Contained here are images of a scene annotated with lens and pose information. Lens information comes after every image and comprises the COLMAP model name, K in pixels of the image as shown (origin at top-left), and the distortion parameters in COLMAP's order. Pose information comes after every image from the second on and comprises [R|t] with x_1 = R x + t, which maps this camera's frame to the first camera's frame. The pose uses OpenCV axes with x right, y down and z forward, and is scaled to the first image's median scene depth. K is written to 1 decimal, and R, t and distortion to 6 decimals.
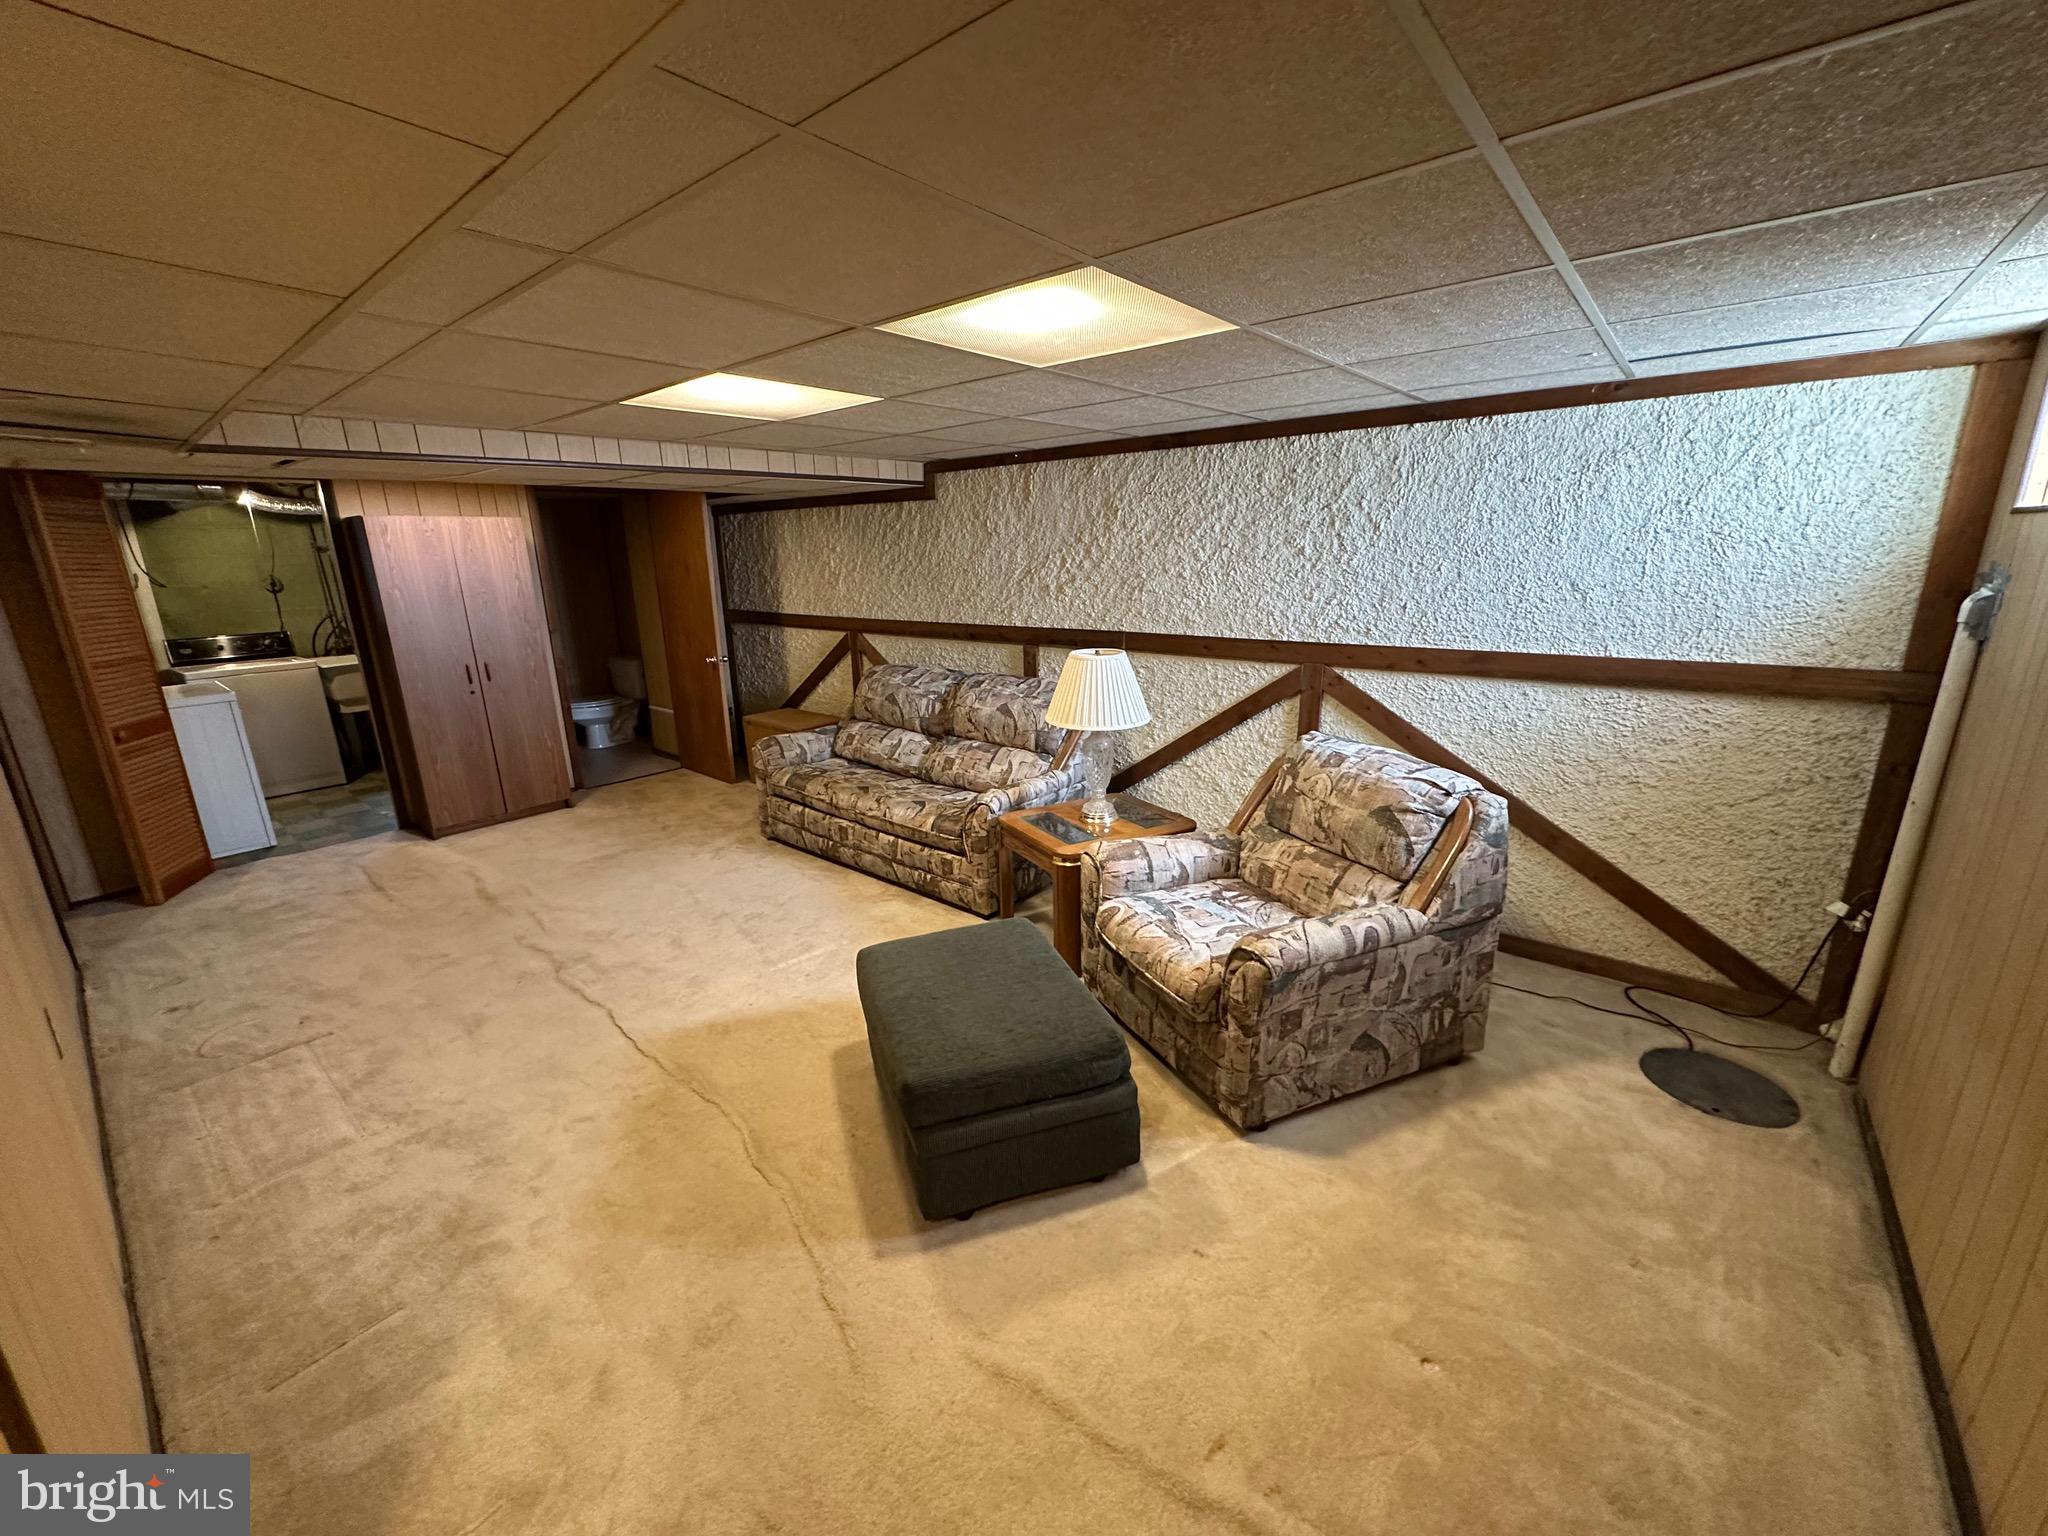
lens RADIAL K [[818.0, 0, 1025.2], [0, 818.0, 771.4], [0, 0, 1]] dist [0.001602, 0.000165]
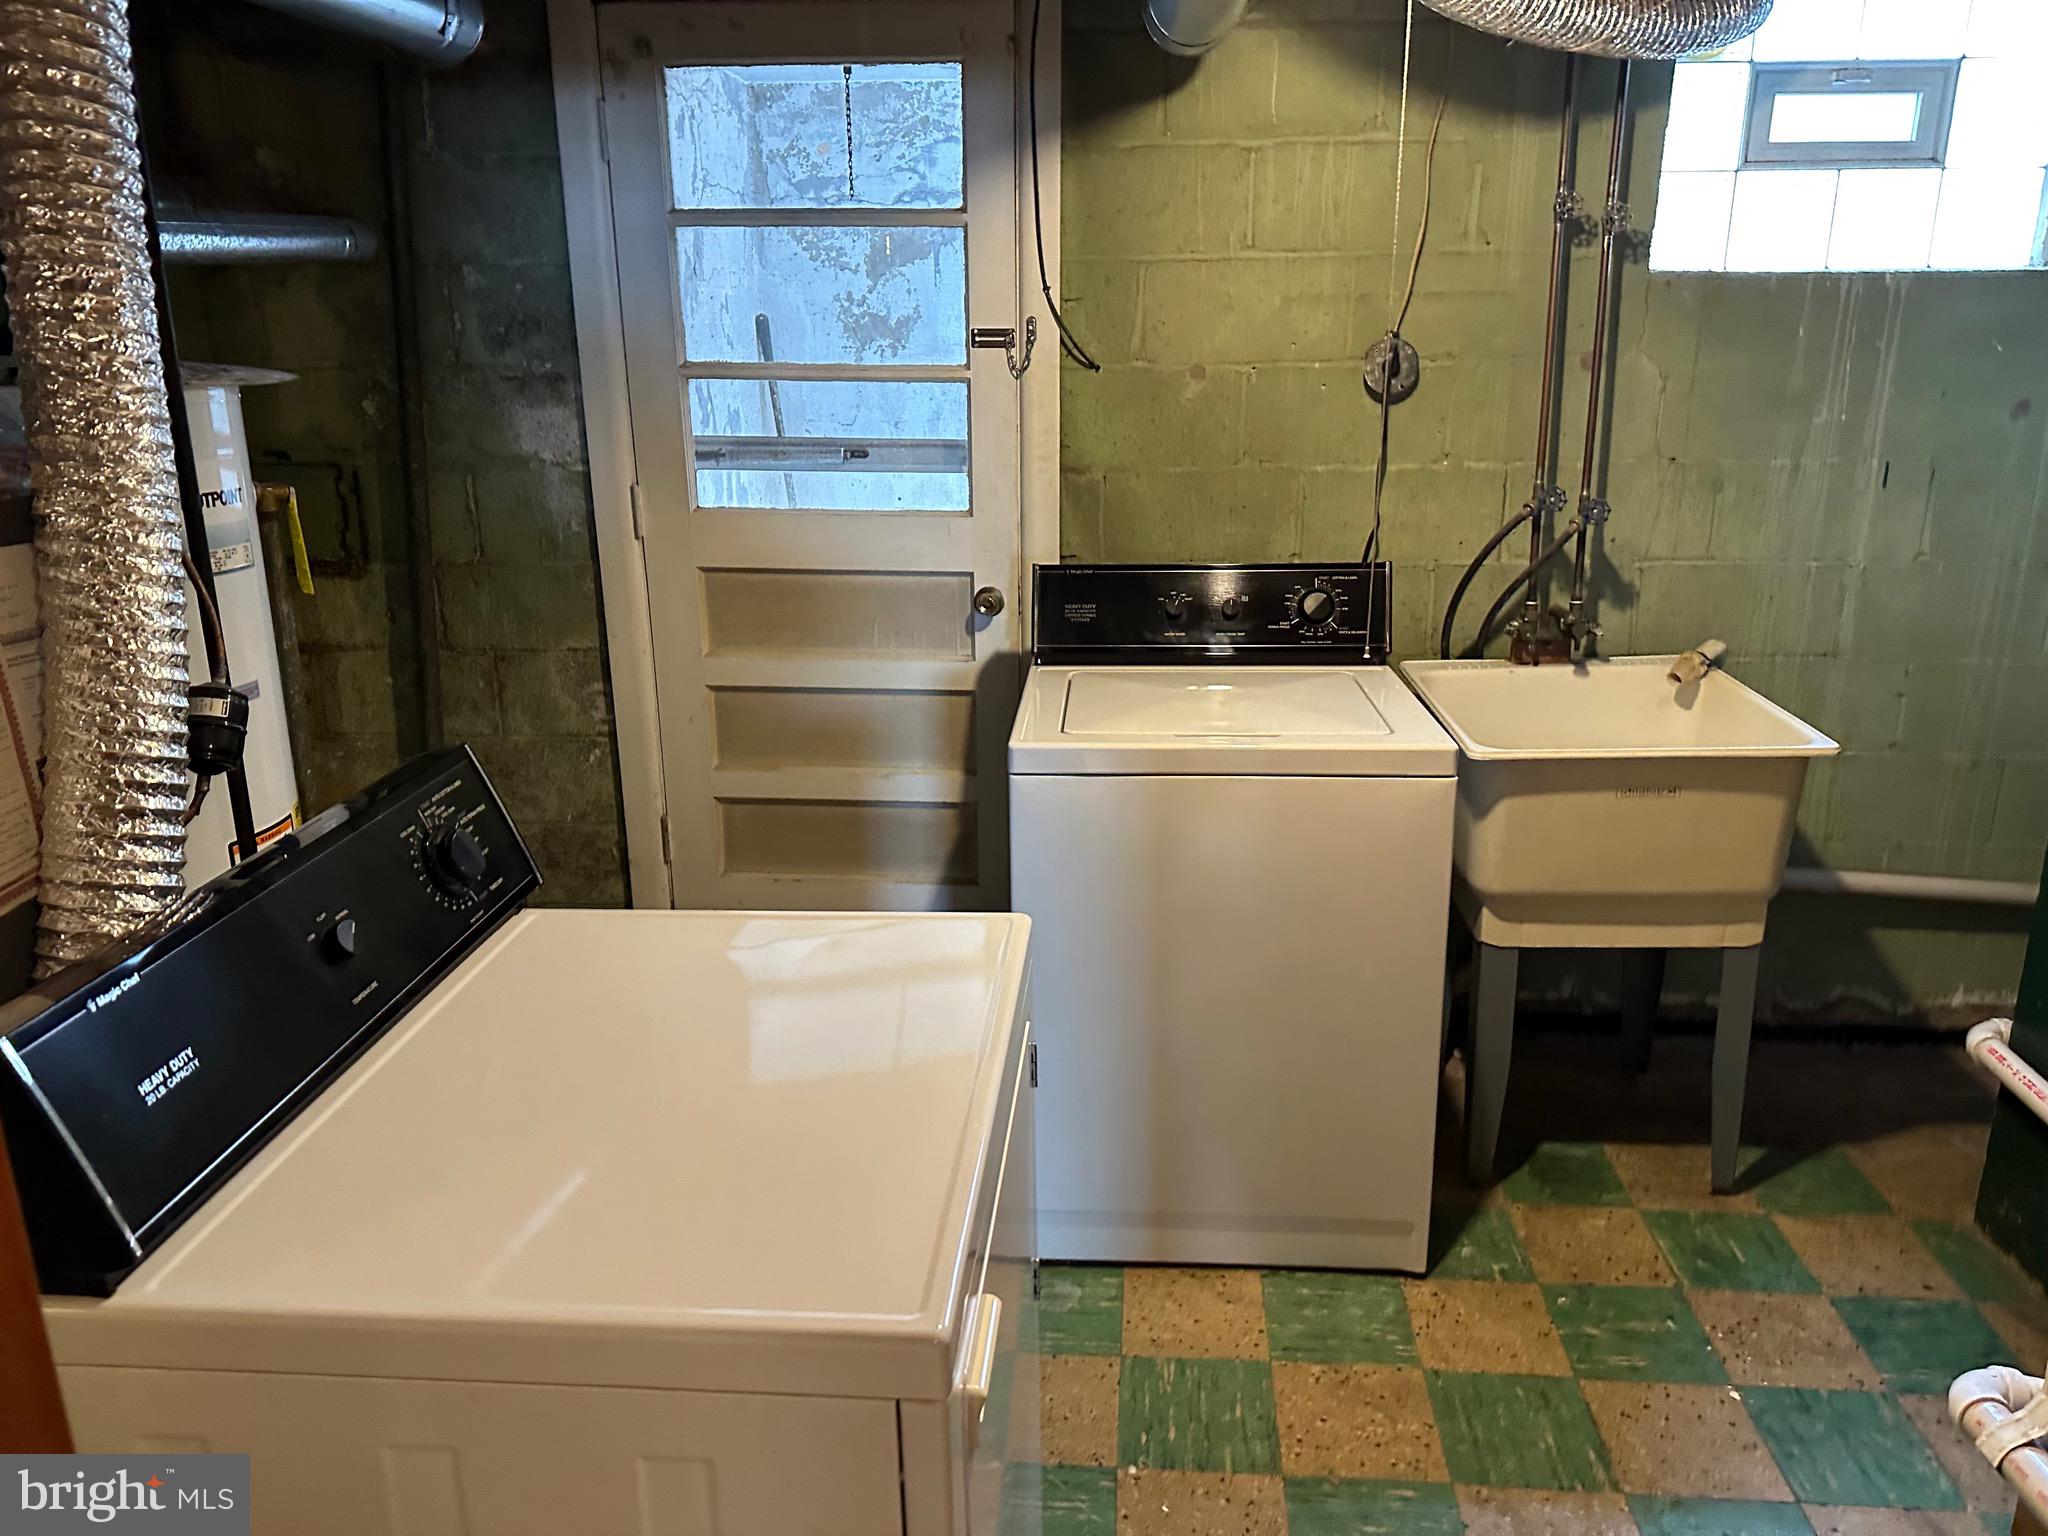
lens RADIAL K [[1434.7, 0, 1027.7], [0, 1434.7, 764.7], [0, 0, 1]] dist [-0.000059, -0.001430]
pose [[0.575040, 0.250478, -0.778839, -0.605098], [-0.217992, 0.964474, 0.149229, -0.151697], [0.788548, 0.083968, 0.609213, 0.649983]]
